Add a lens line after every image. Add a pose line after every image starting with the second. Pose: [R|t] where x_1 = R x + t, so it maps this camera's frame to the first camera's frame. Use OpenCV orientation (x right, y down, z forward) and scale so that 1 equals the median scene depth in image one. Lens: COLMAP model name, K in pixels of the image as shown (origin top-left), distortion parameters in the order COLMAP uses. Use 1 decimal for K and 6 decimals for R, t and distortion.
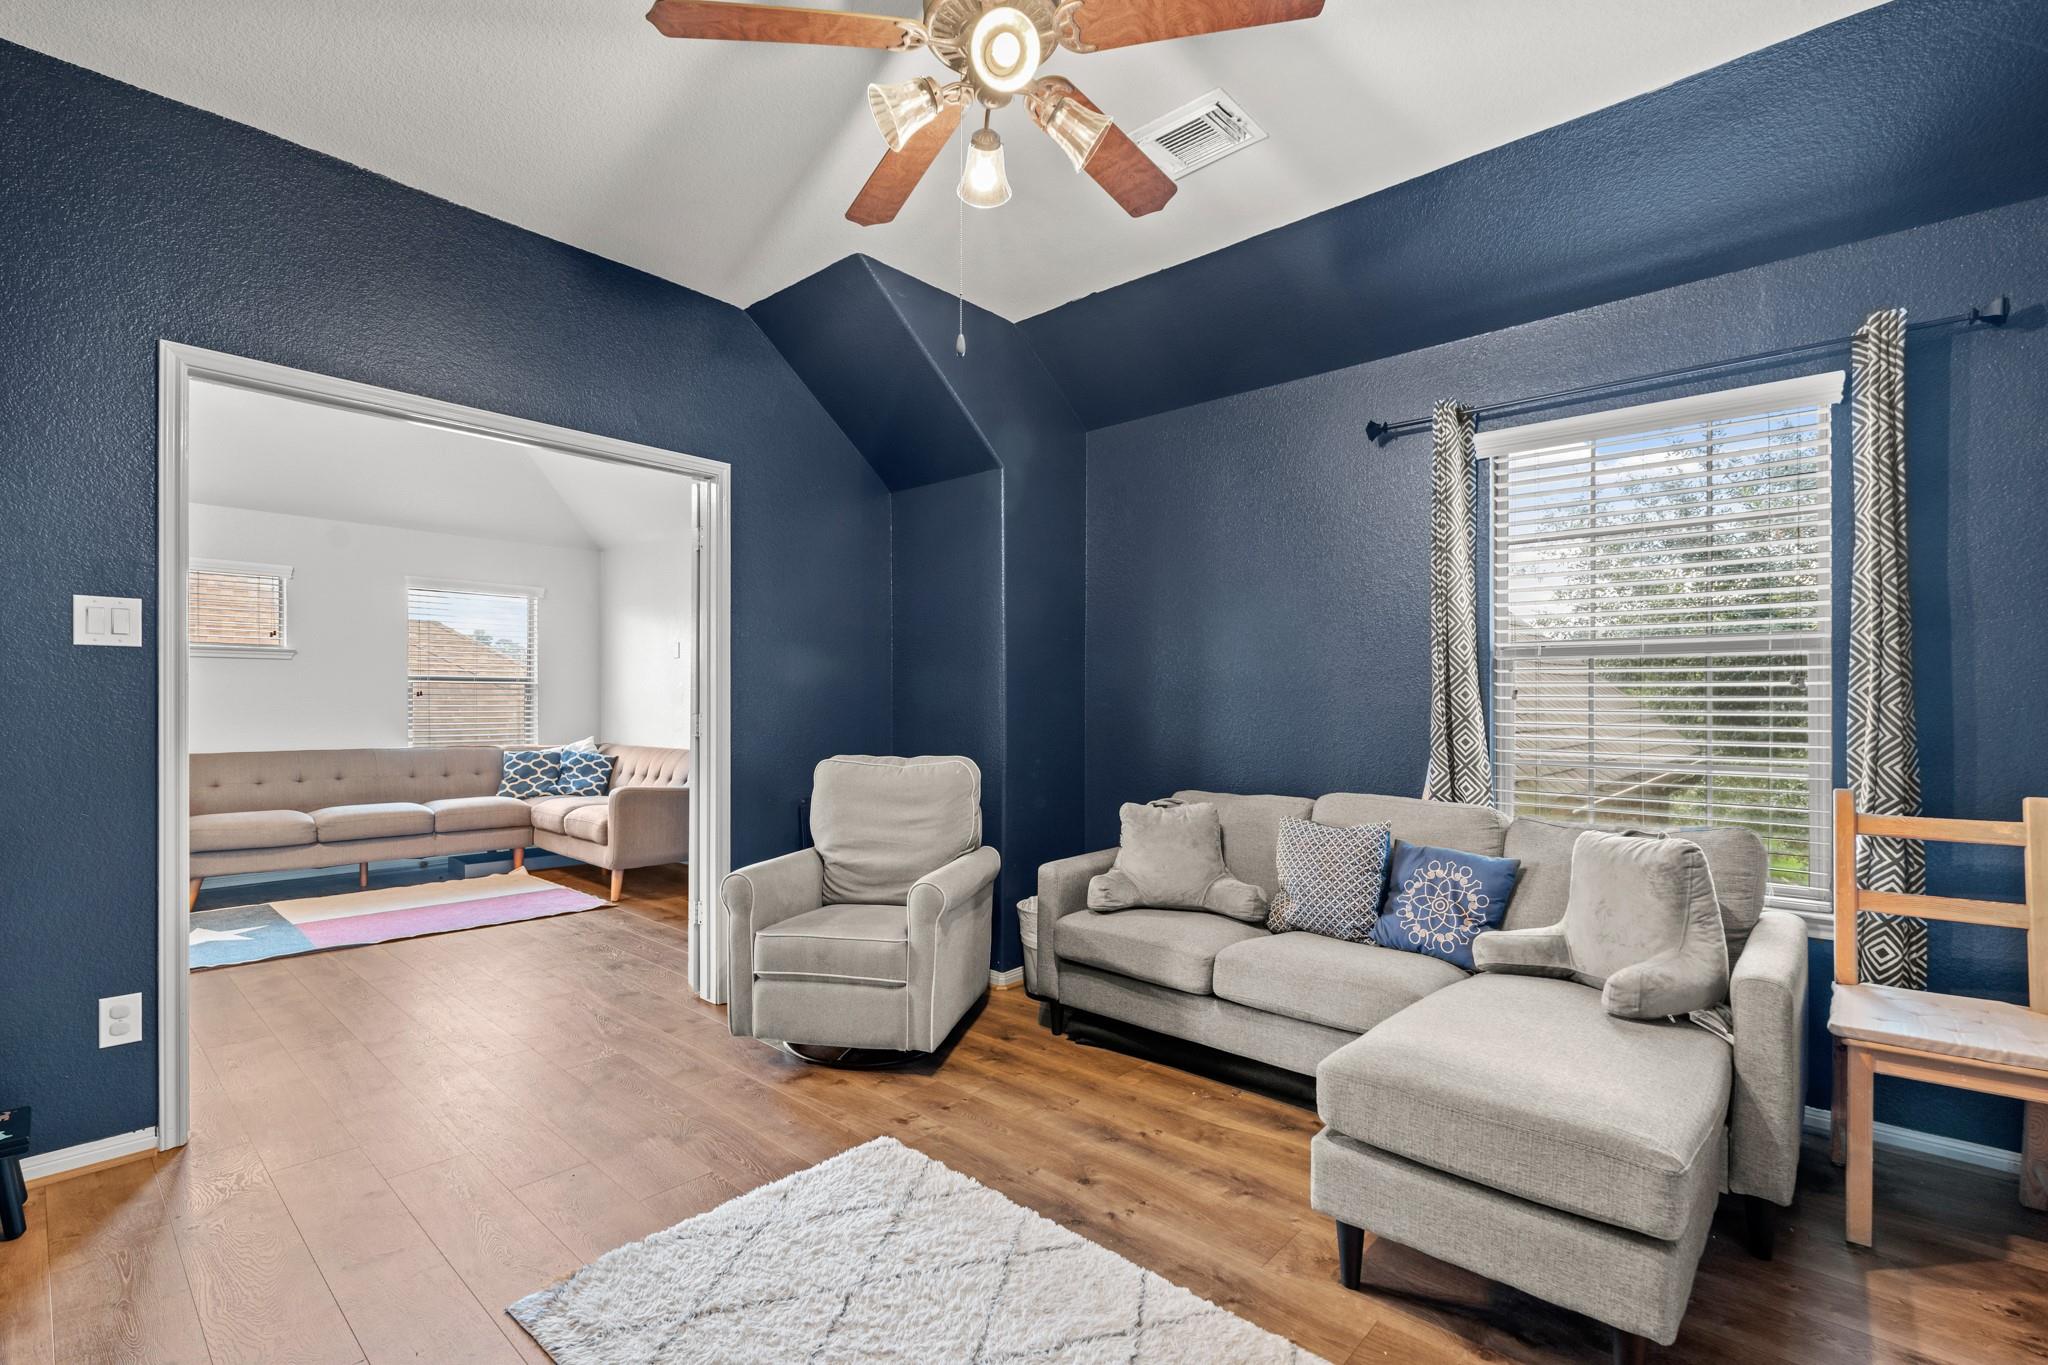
lens RADIAL K [[935.4, 0, 1025.9], [0, 935.4, 694.7], [0, 0, 1]] dist [0.000177, -0.000118]
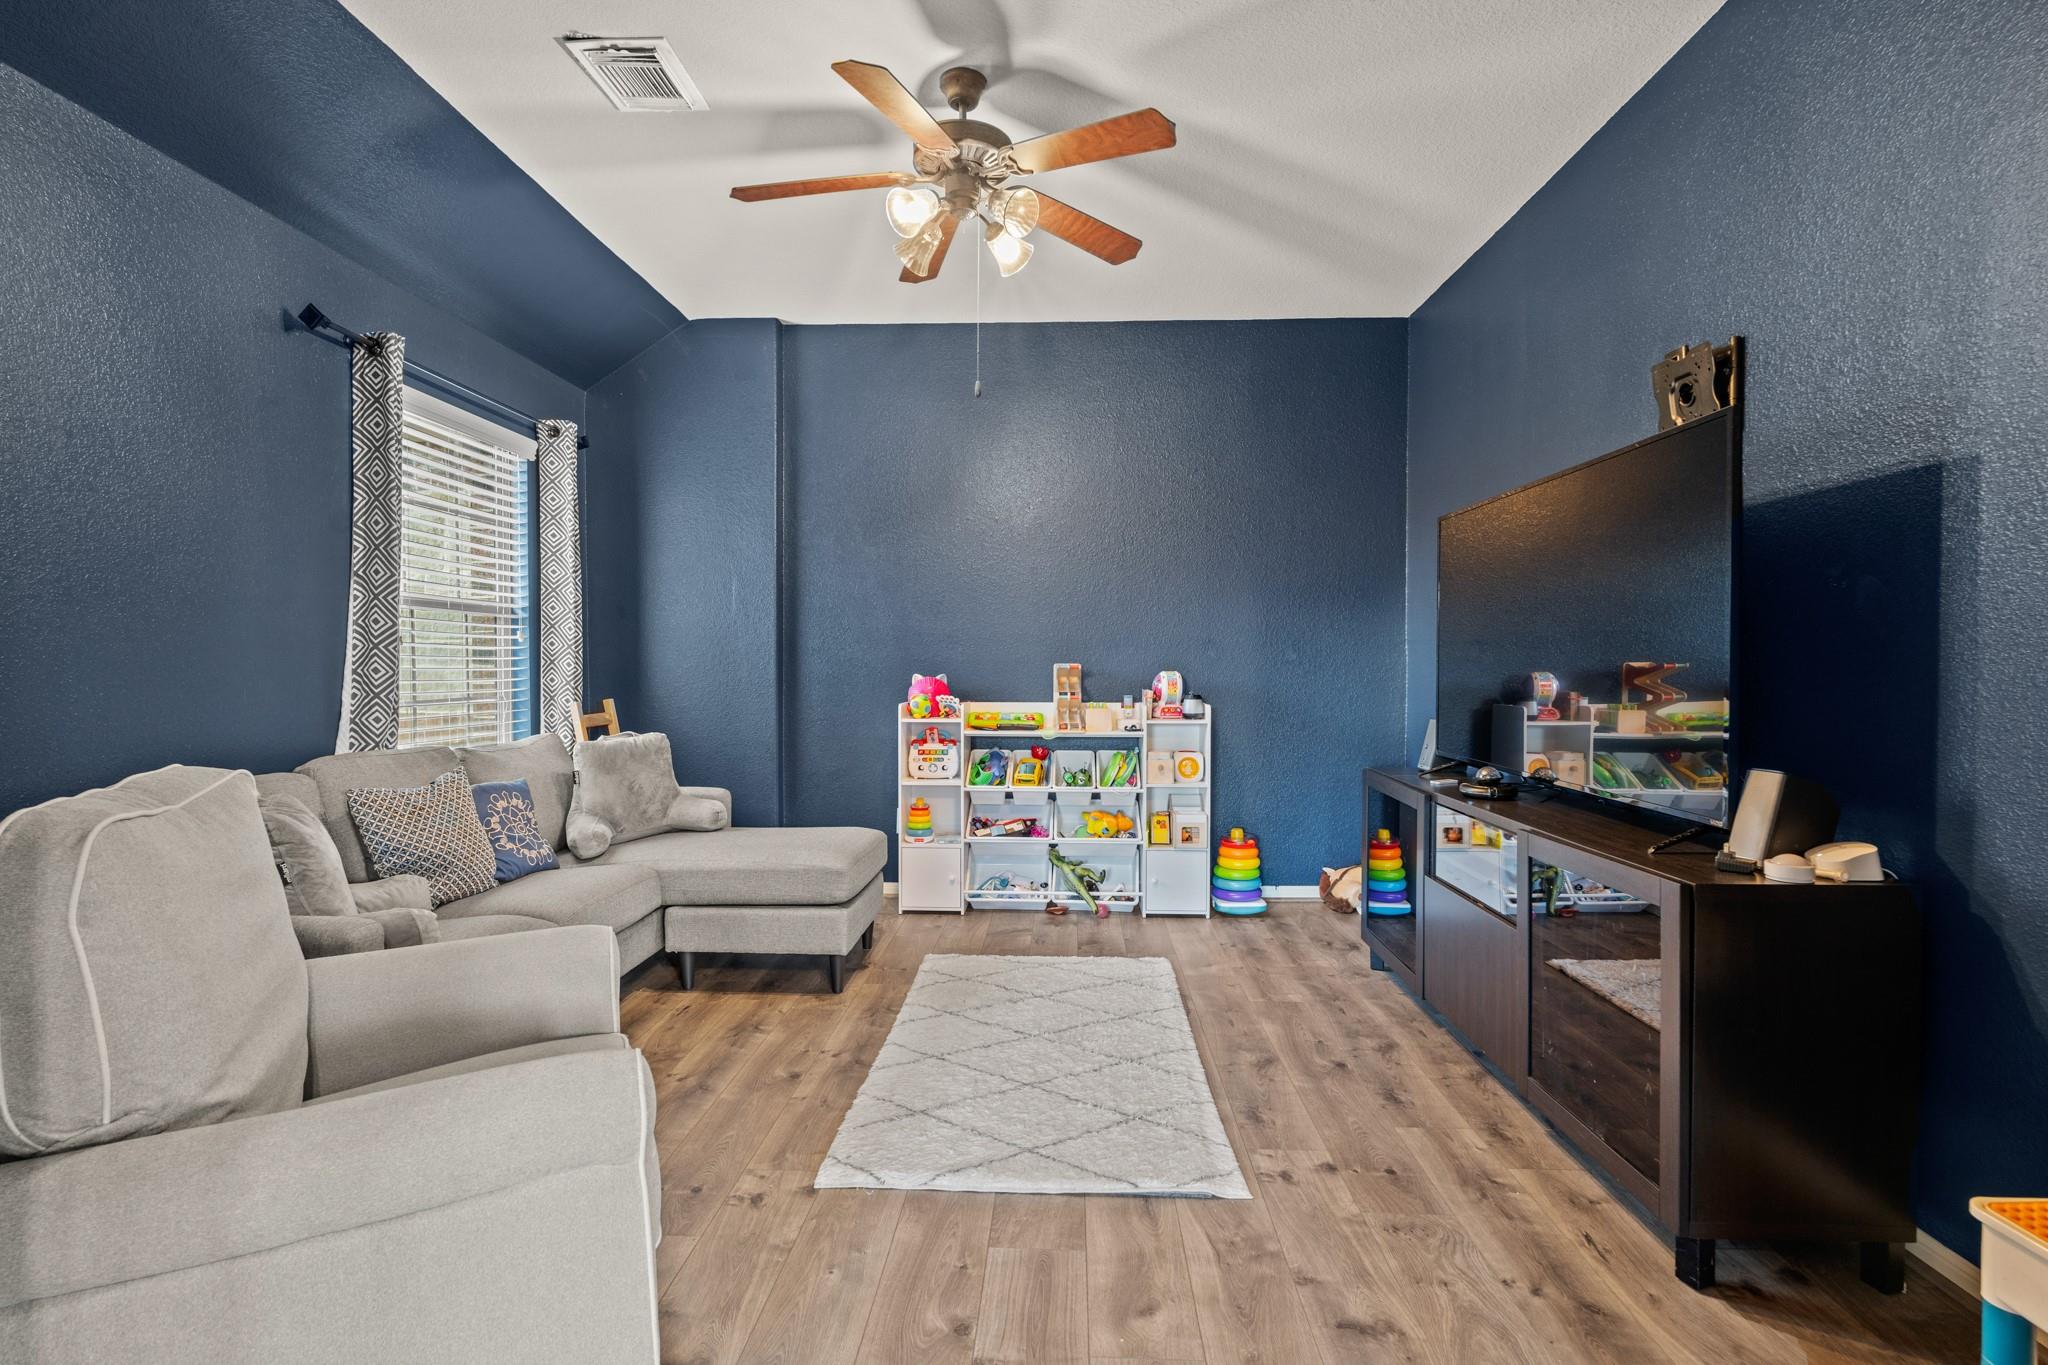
lens RADIAL K [[935.4, 0, 1027.1], [0, 935.4, 677.4], [0, 0, 1]] dist [0.000177, -0.000118]
pose [[-0.638322, -0.010406, 0.769699, -0.939731], [-0.003675, 0.999938, 0.010470, 0.041618], [-0.769760, 0.003855, -0.638321, 1.478394]]
